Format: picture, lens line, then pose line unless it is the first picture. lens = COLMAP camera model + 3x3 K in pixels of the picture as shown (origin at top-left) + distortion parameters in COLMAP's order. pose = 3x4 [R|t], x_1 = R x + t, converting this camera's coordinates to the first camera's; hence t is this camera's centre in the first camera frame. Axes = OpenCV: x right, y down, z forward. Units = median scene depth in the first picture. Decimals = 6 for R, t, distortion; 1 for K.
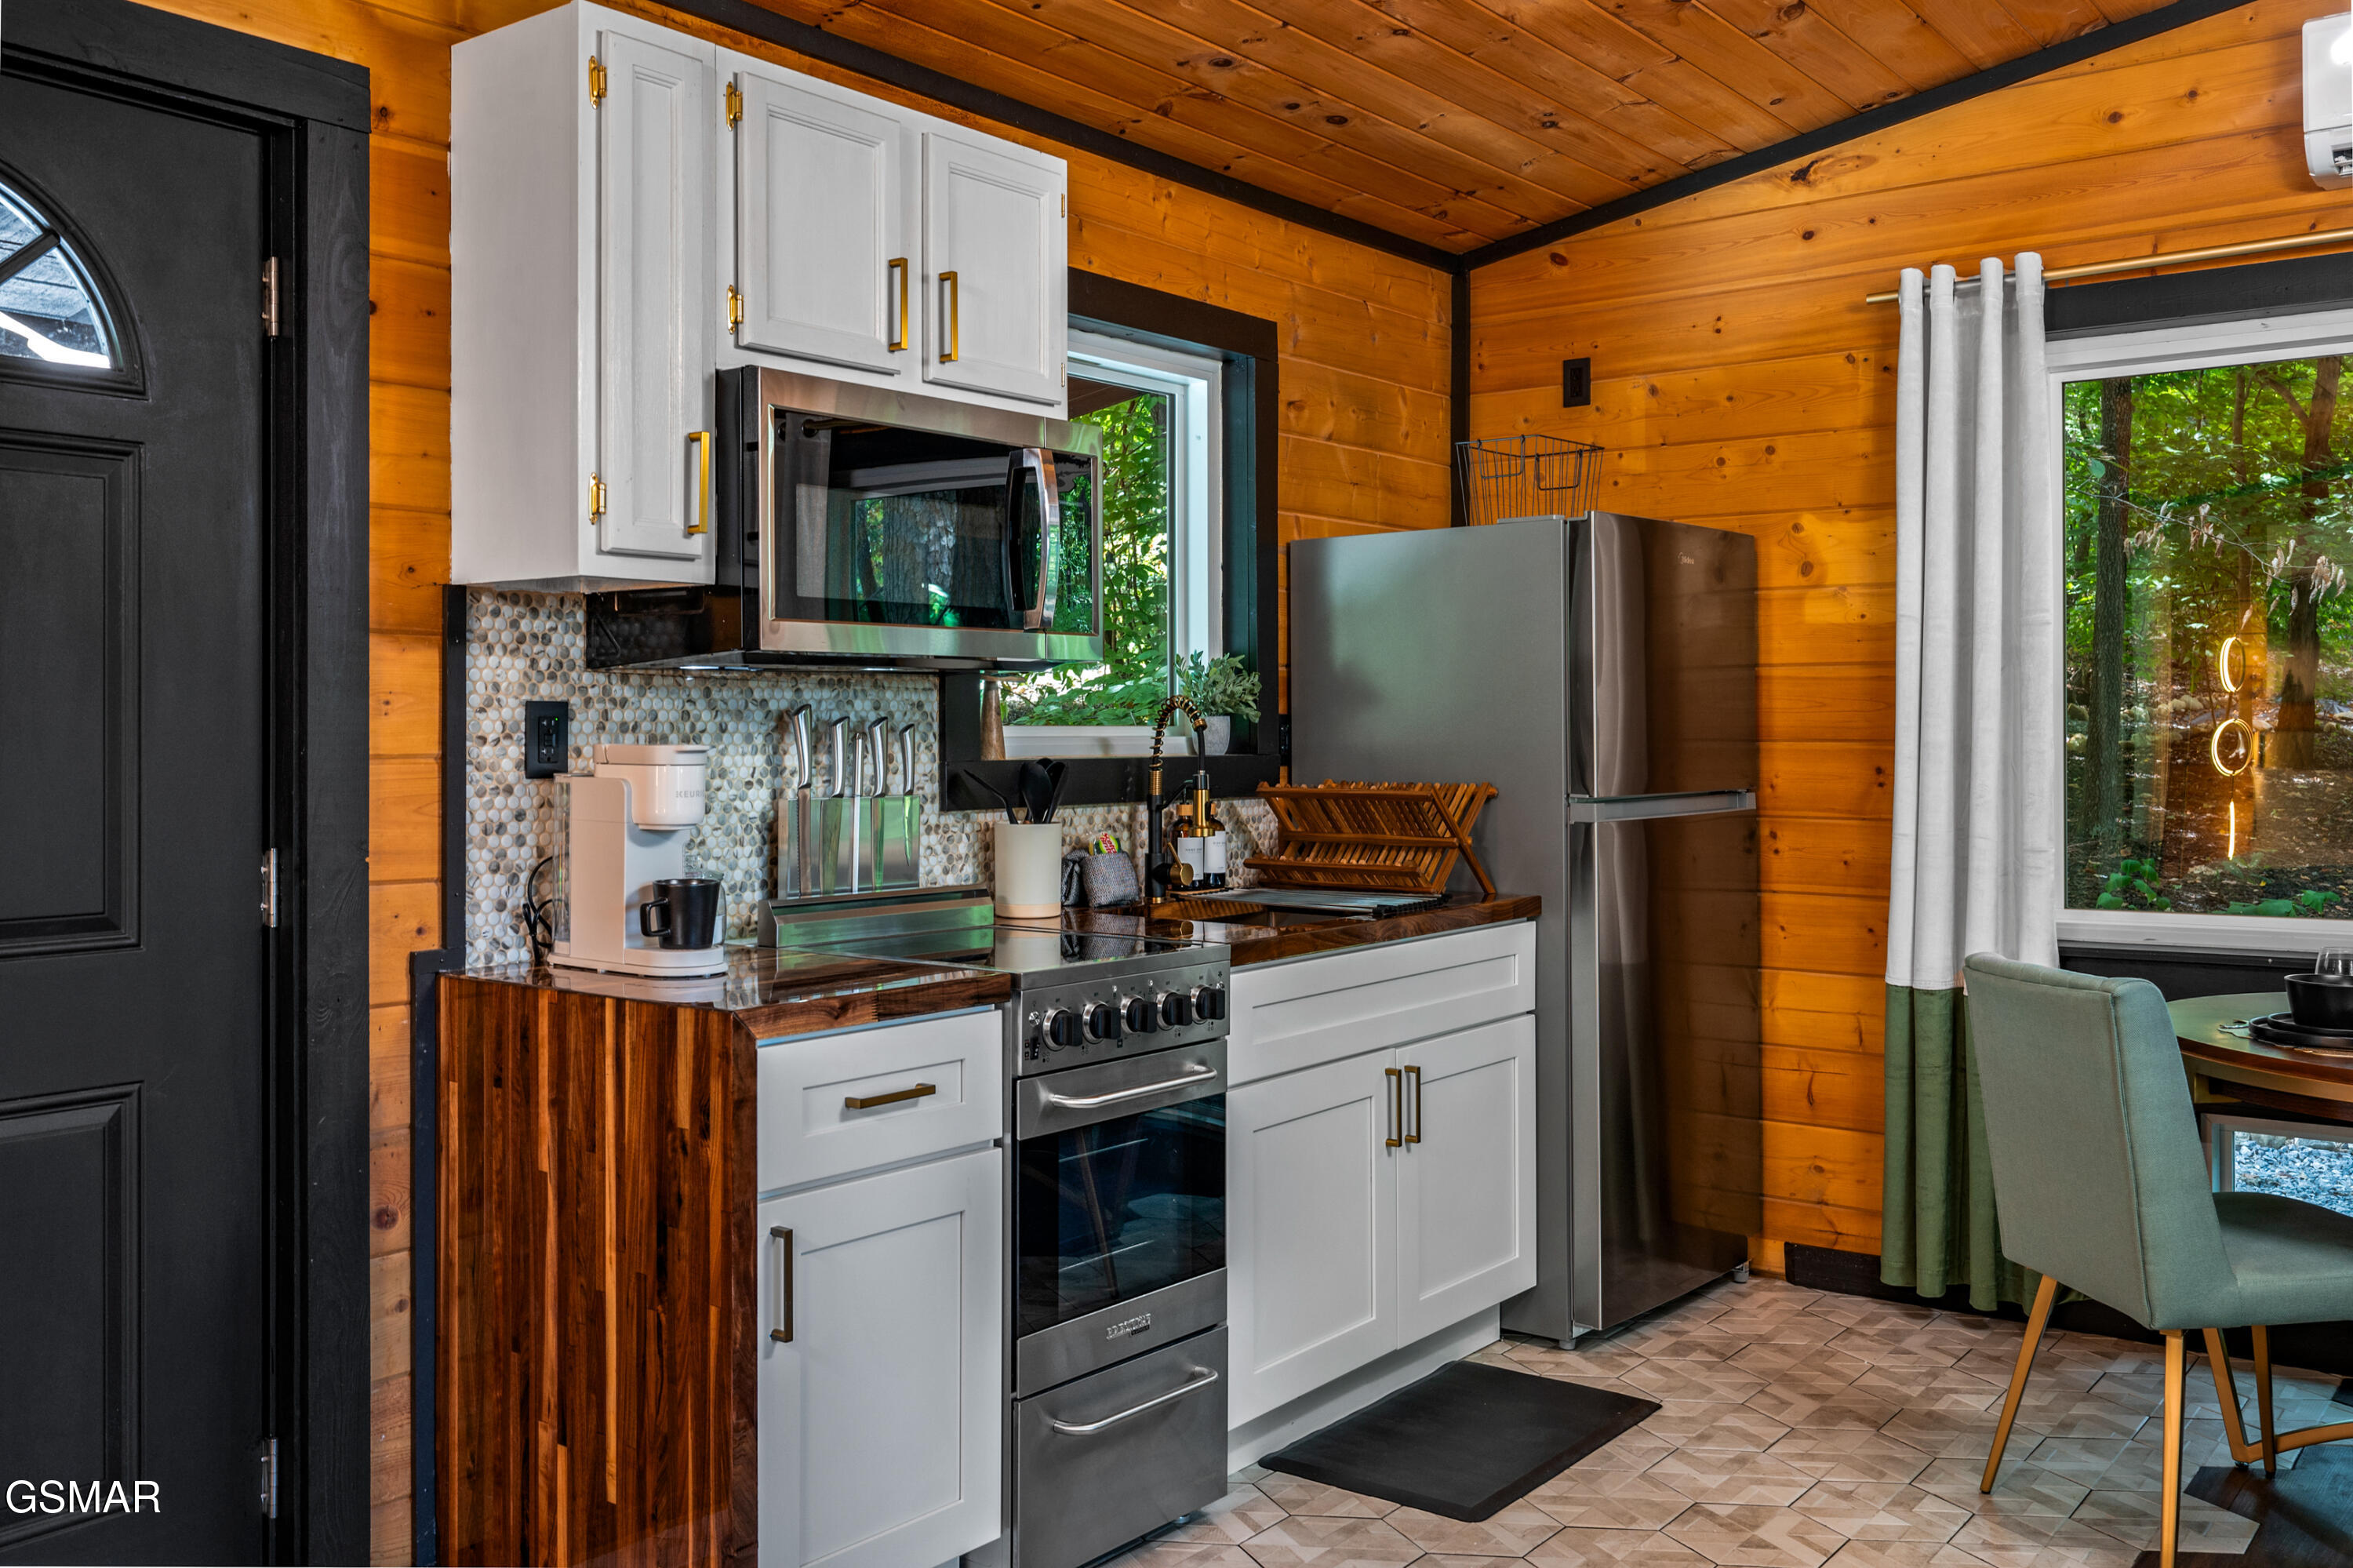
lens RADIAL K [[2035.3, 0, 1178.1], [0, 2035.3, 718.2], [0, 0, 1]] dist [0.001901, -0.004802]
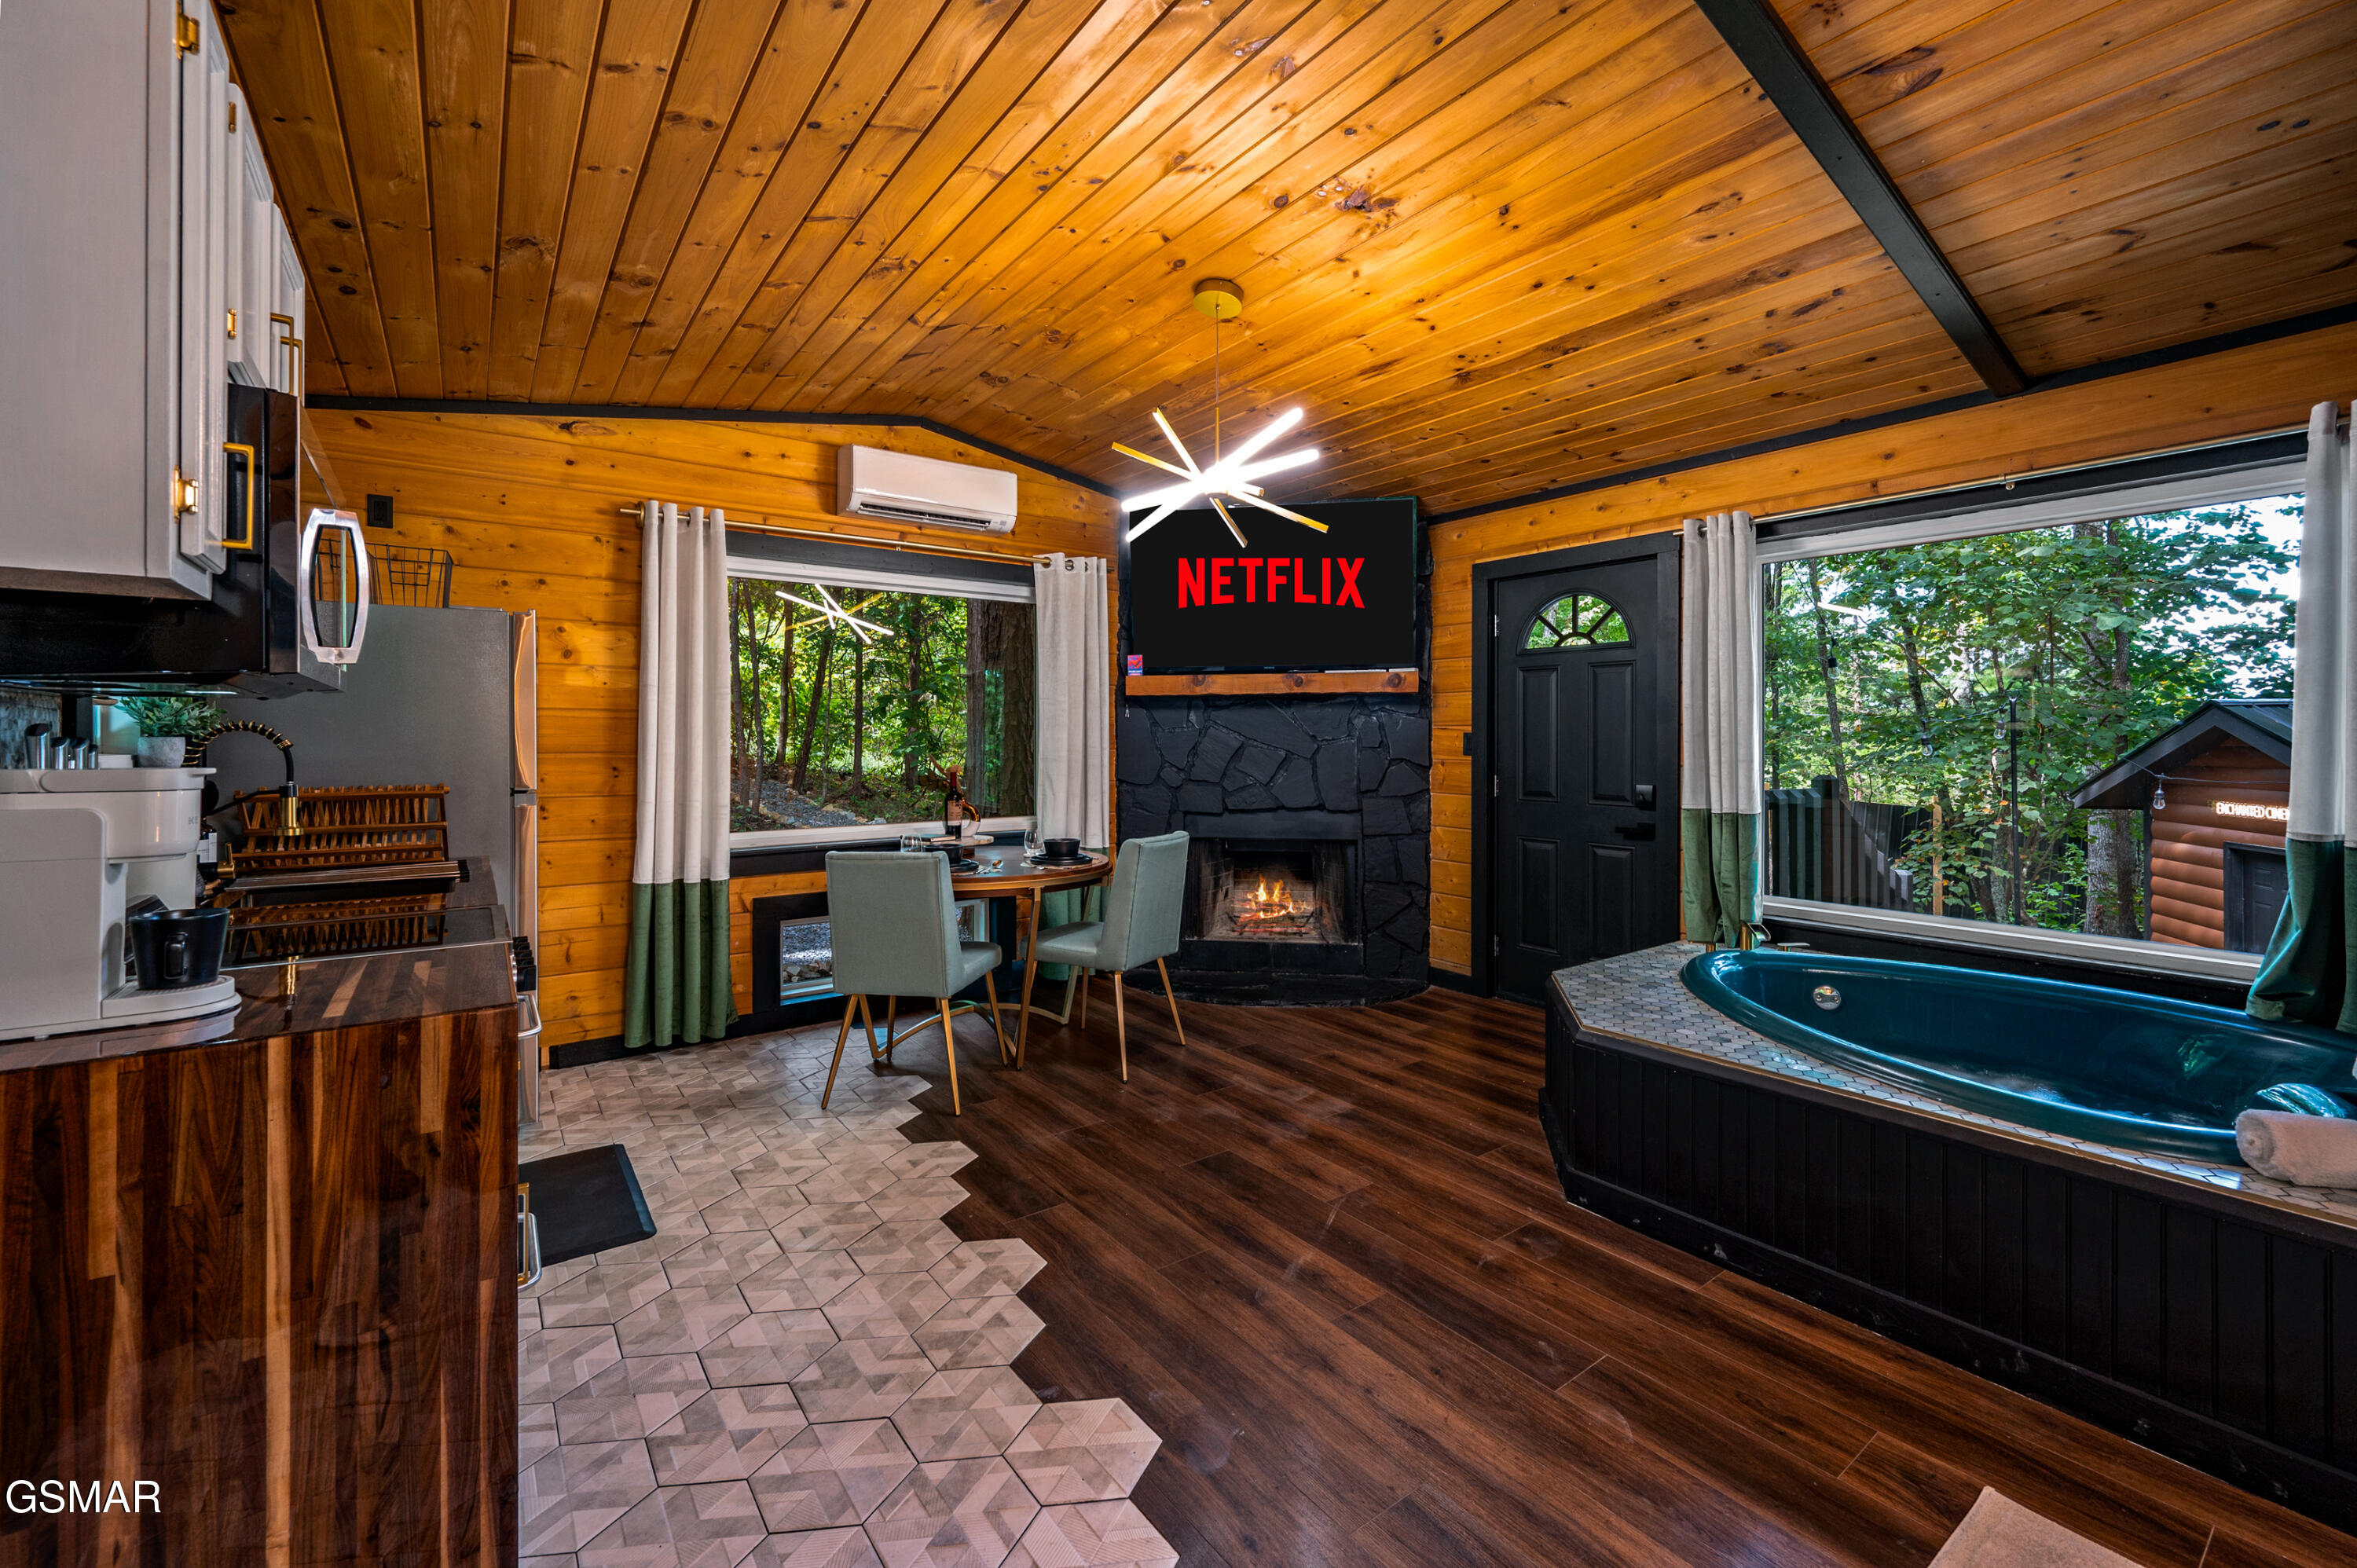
lens RADIAL K [[966.6, 0, 1174.2], [0, 966.6, 738.1], [0, 0, 1]] dist [0.000495, 0.000383]
pose [[0.279369, 0.004095, 0.960175, -0.308228], [-0.003434, 0.999989, -0.003266, -0.000655], [-0.960178, -0.002385, 0.279380, 0.247999]]
